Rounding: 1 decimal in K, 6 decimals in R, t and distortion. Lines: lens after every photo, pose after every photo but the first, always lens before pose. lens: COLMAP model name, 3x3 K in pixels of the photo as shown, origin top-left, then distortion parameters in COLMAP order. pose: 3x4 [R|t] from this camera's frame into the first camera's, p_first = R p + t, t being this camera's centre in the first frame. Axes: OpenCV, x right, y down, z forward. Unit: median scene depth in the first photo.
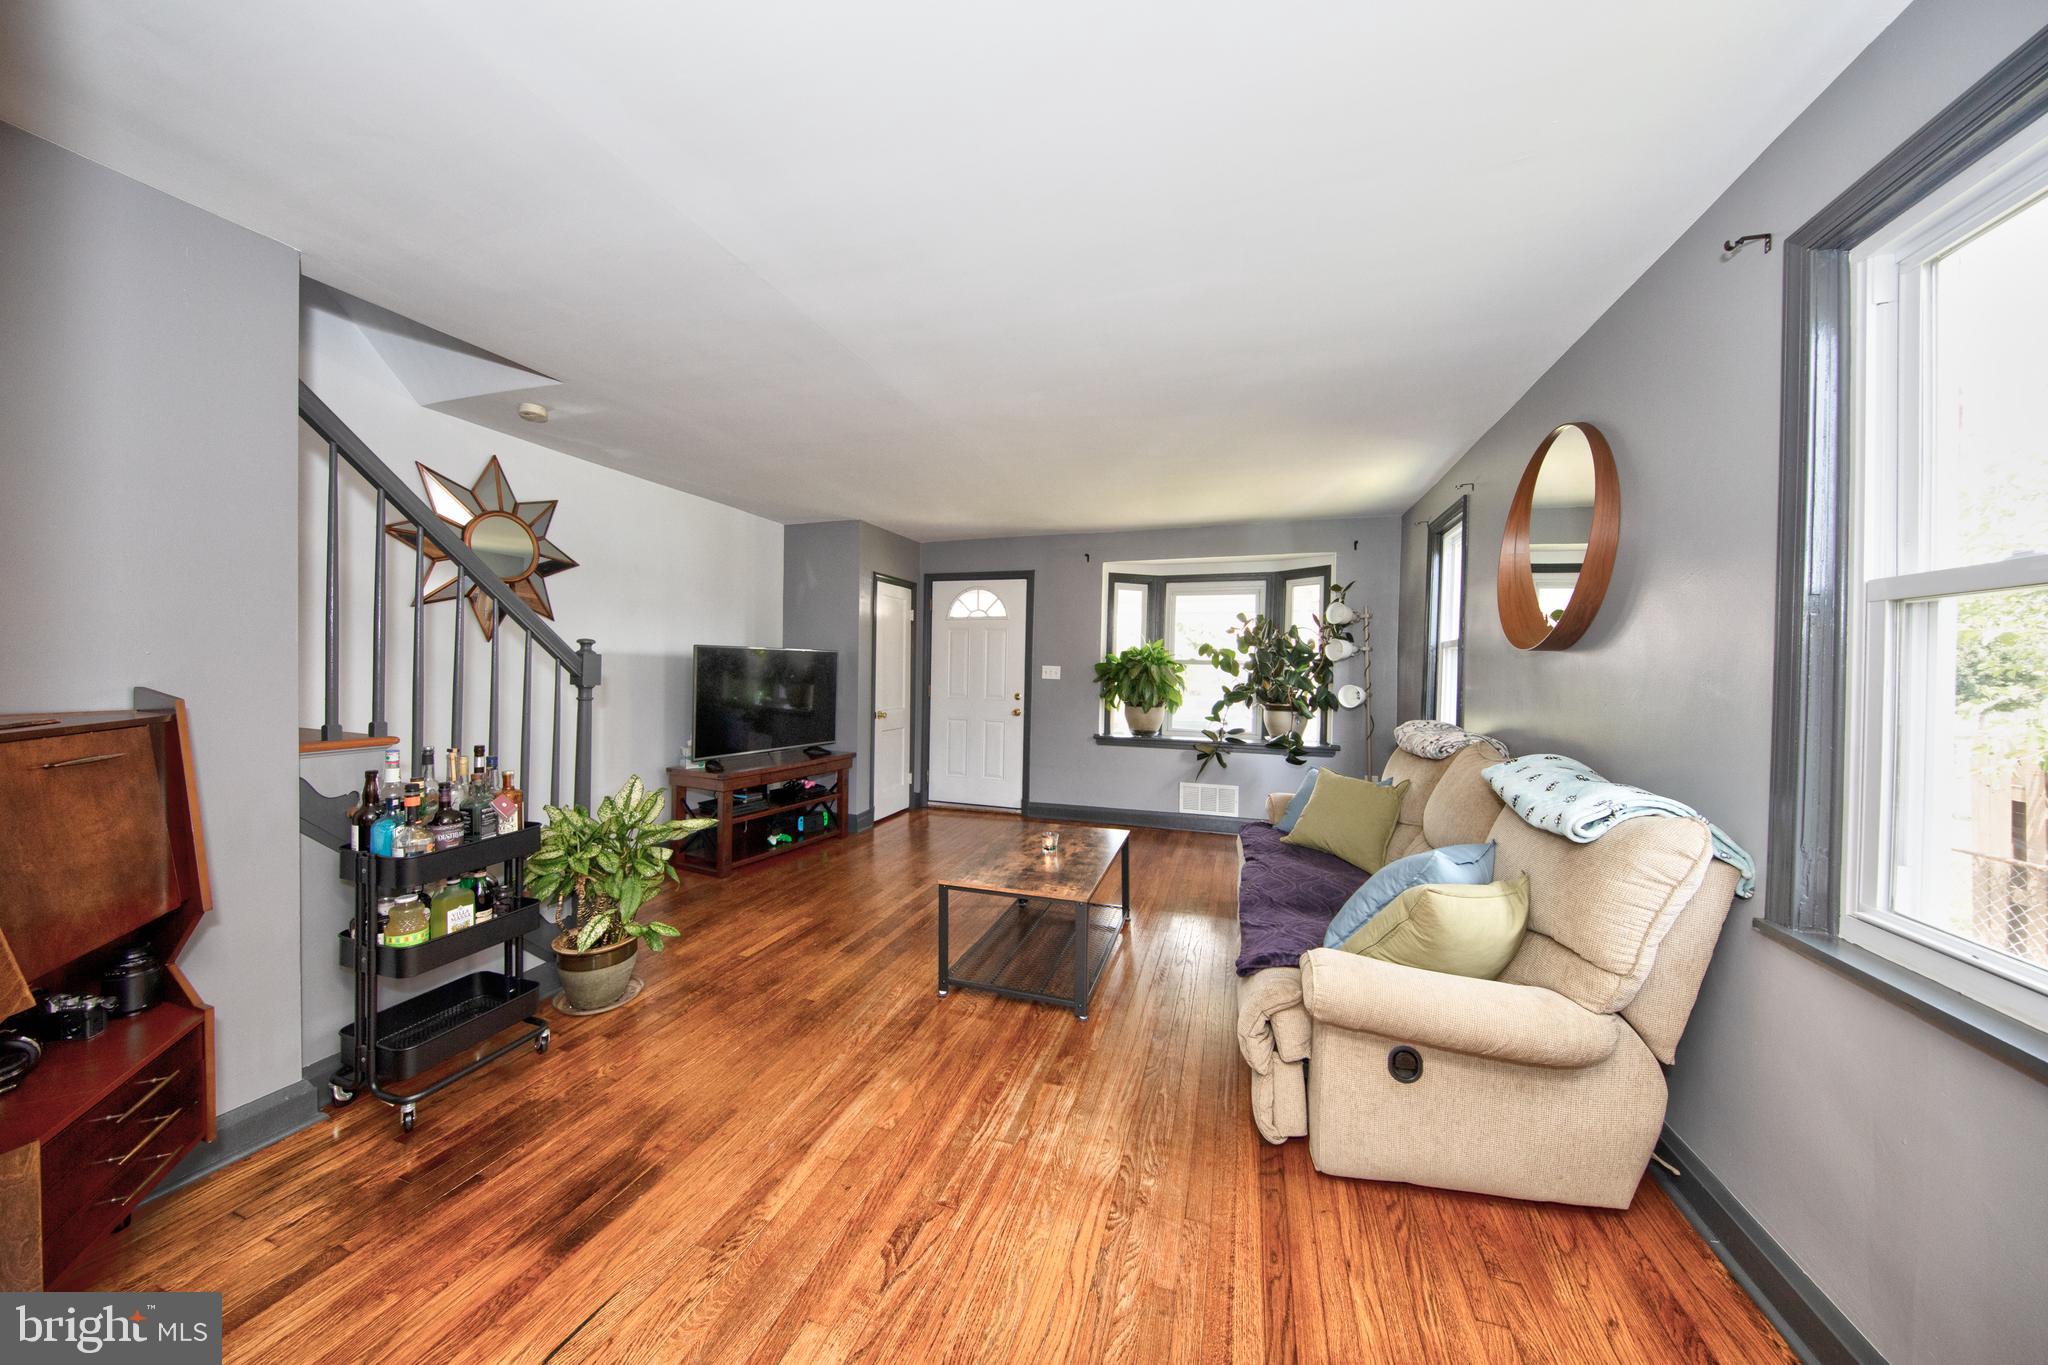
lens RADIAL K [[659.9, 0, 1020.6], [0, 659.9, 676.3], [0, 0, 1]] dist [0.000650, -0.005495]
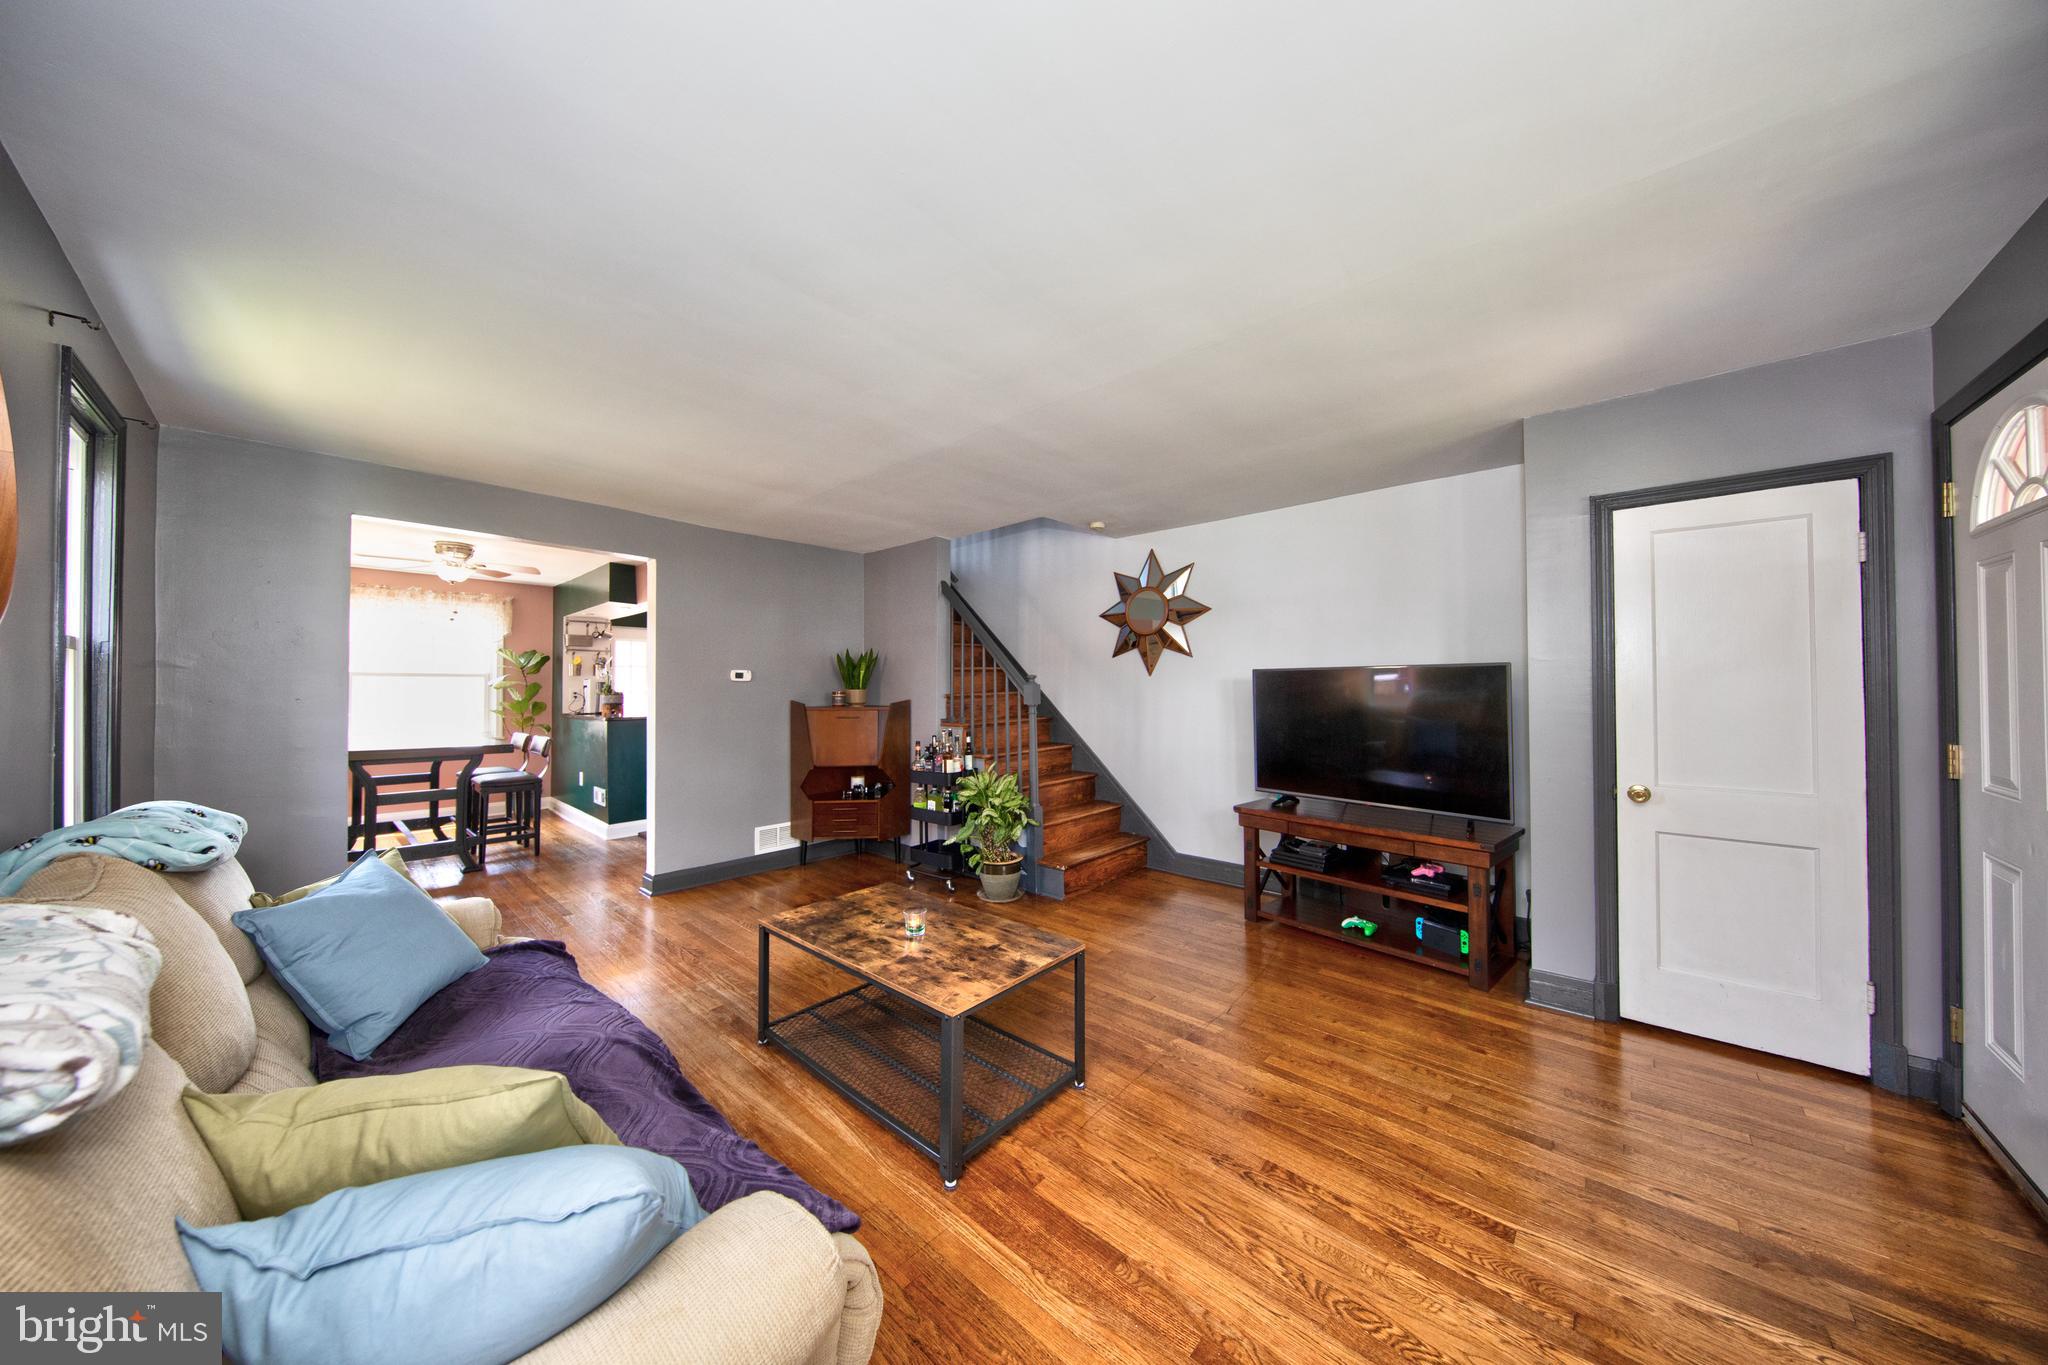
lens RADIAL K [[651.6, 0, 1012.9], [0, 651.6, 673.5], [0, 0, 1]] dist [0.001033, -0.002320]
pose [[-0.409501, -0.031120, -0.911779, 0.619764], [-0.012074, 0.999515, -0.028692, -0.011767], [0.912230, -0.000740, -0.409679, 1.263746]]
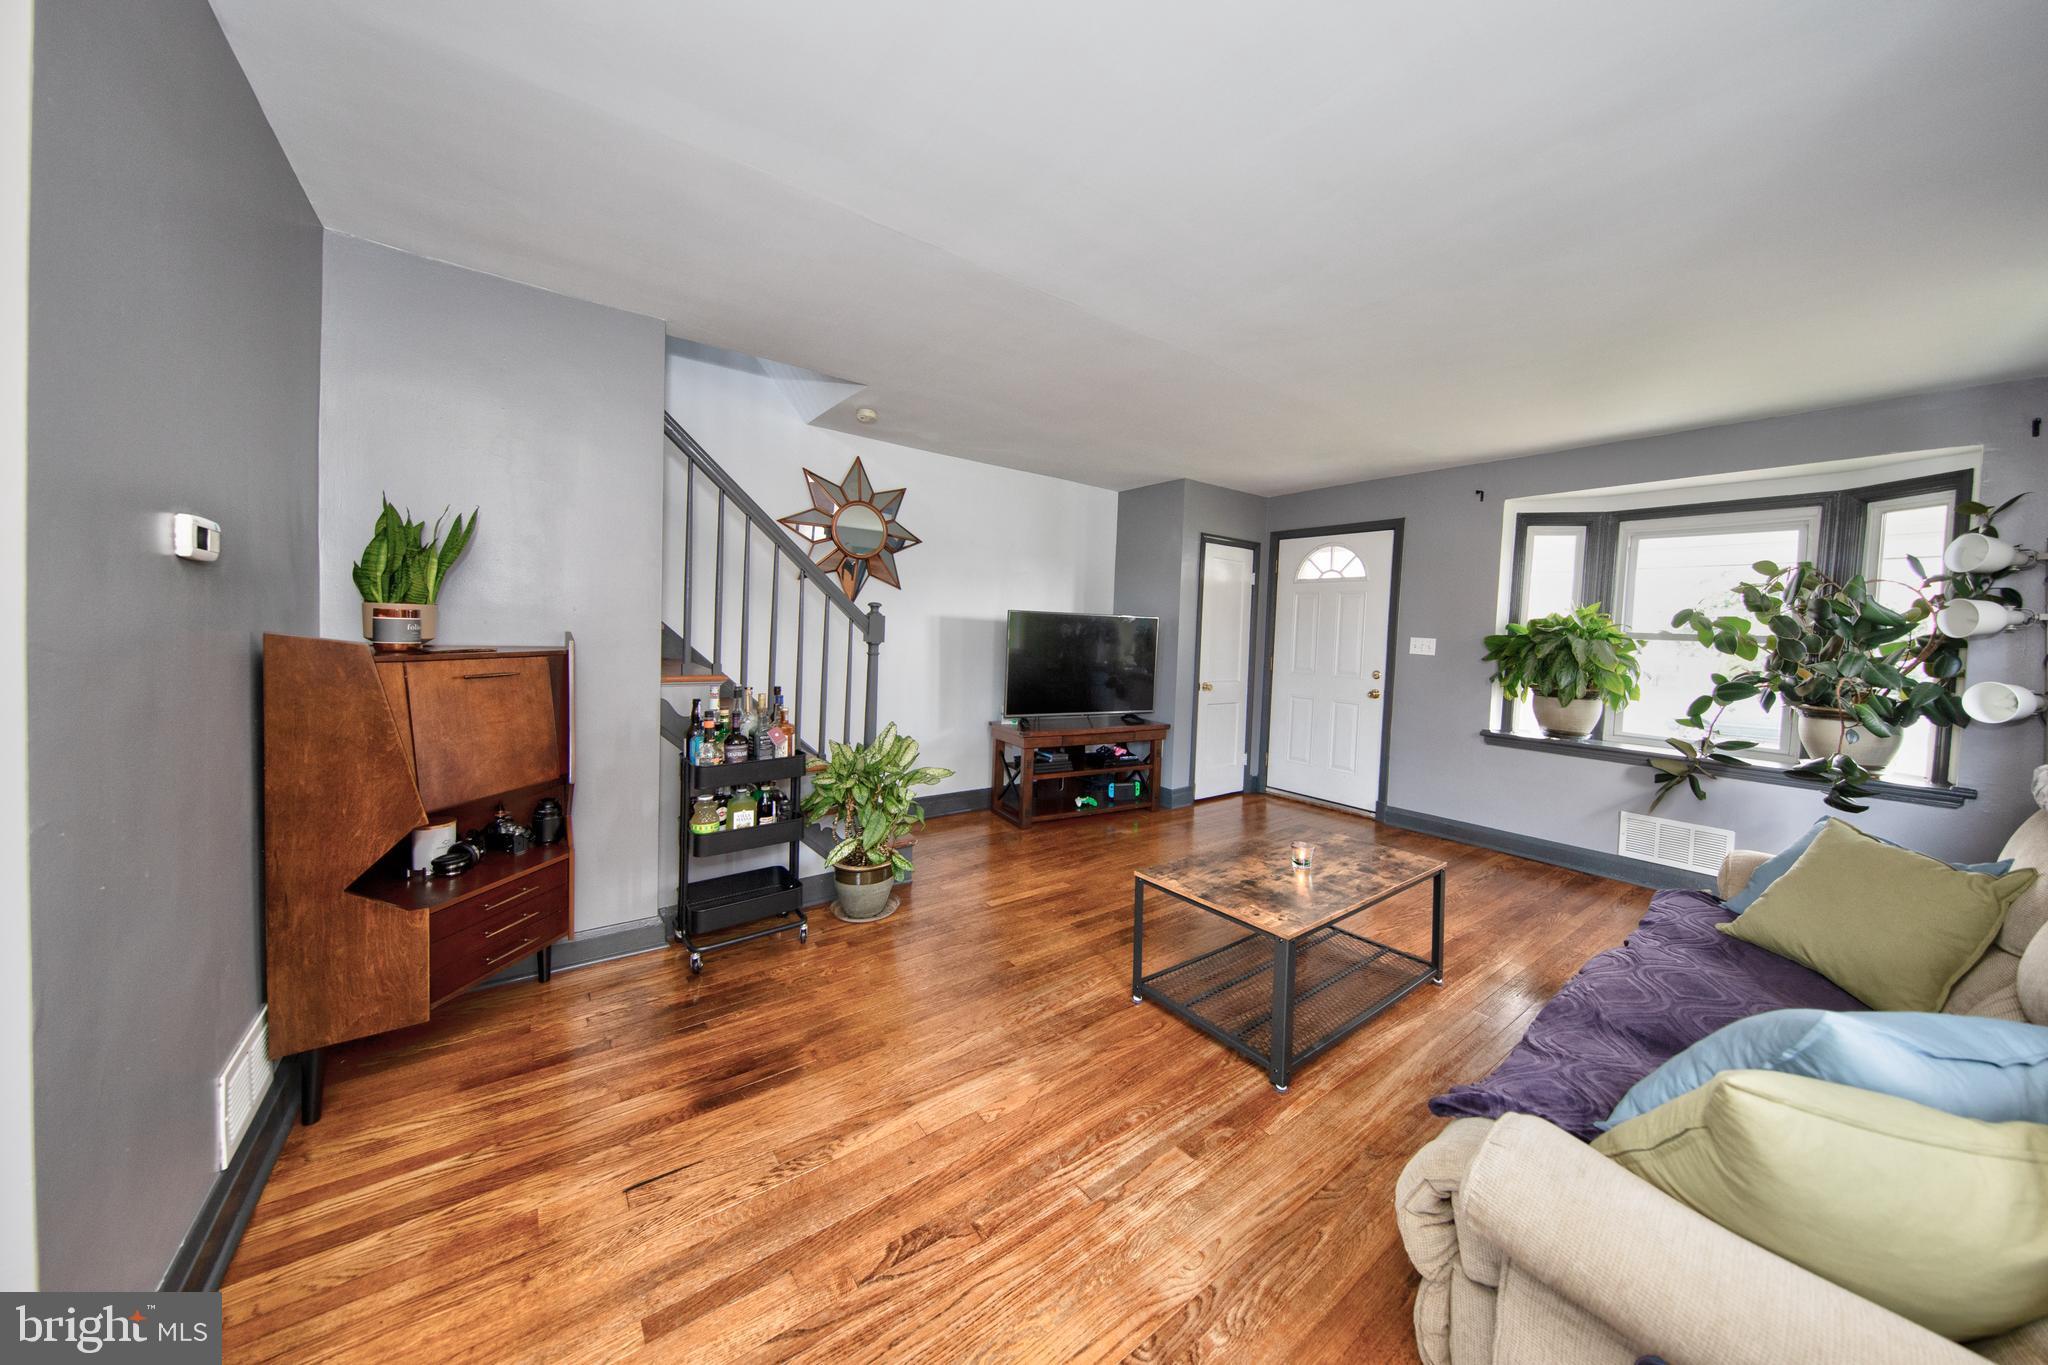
lens RADIAL K [[676.5, 0, 1052.5], [0, 676.5, 651.7], [0, 0, 1]] dist [0.001469, -0.002936]
pose [[0.832777, 0.031592, -0.552706, 0.212930], [-0.028784, 0.999491, 0.013759, 0.003665], [0.552859, 0.004452, 0.833263, 0.138271]]
